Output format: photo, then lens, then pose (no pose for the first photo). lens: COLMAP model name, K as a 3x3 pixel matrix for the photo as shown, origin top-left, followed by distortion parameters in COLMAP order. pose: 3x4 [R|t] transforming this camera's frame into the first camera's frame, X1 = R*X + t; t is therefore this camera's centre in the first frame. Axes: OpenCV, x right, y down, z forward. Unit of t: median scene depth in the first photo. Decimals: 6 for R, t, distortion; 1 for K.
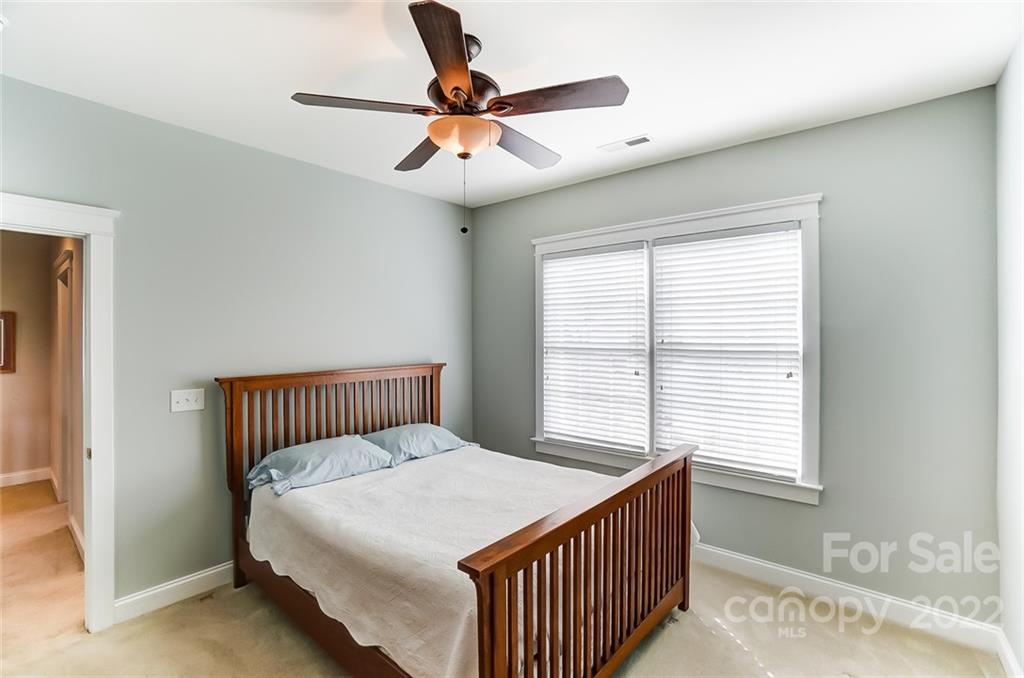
lens RADIAL K [[466.7, 0, 506.8], [0, 466.7, 339.5], [0, 0, 1]] dist [-0.016212, 0.000363]
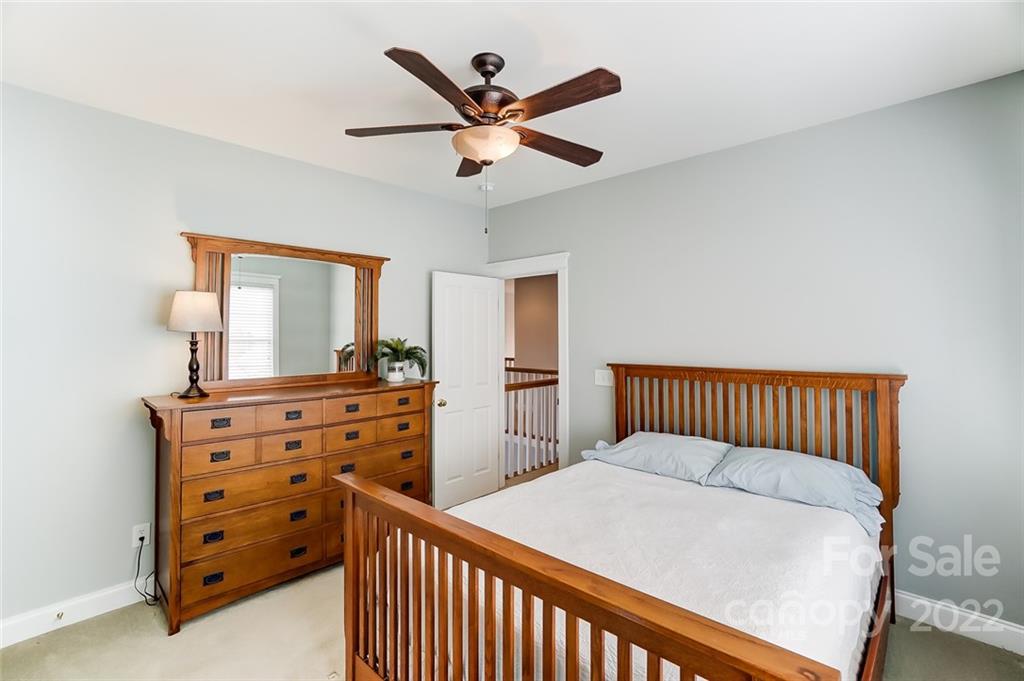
lens RADIAL K [[466.7, 0, 506.8], [0, 466.7, 341.0], [0, 0, 1]] dist [-0.016212, 0.000363]
pose [[-0.056830, 0.016413, -0.998249, 0.652407], [-0.001155, 0.999863, 0.016505, -0.000178], [0.998383, 0.002091, -0.056803, 0.742067]]
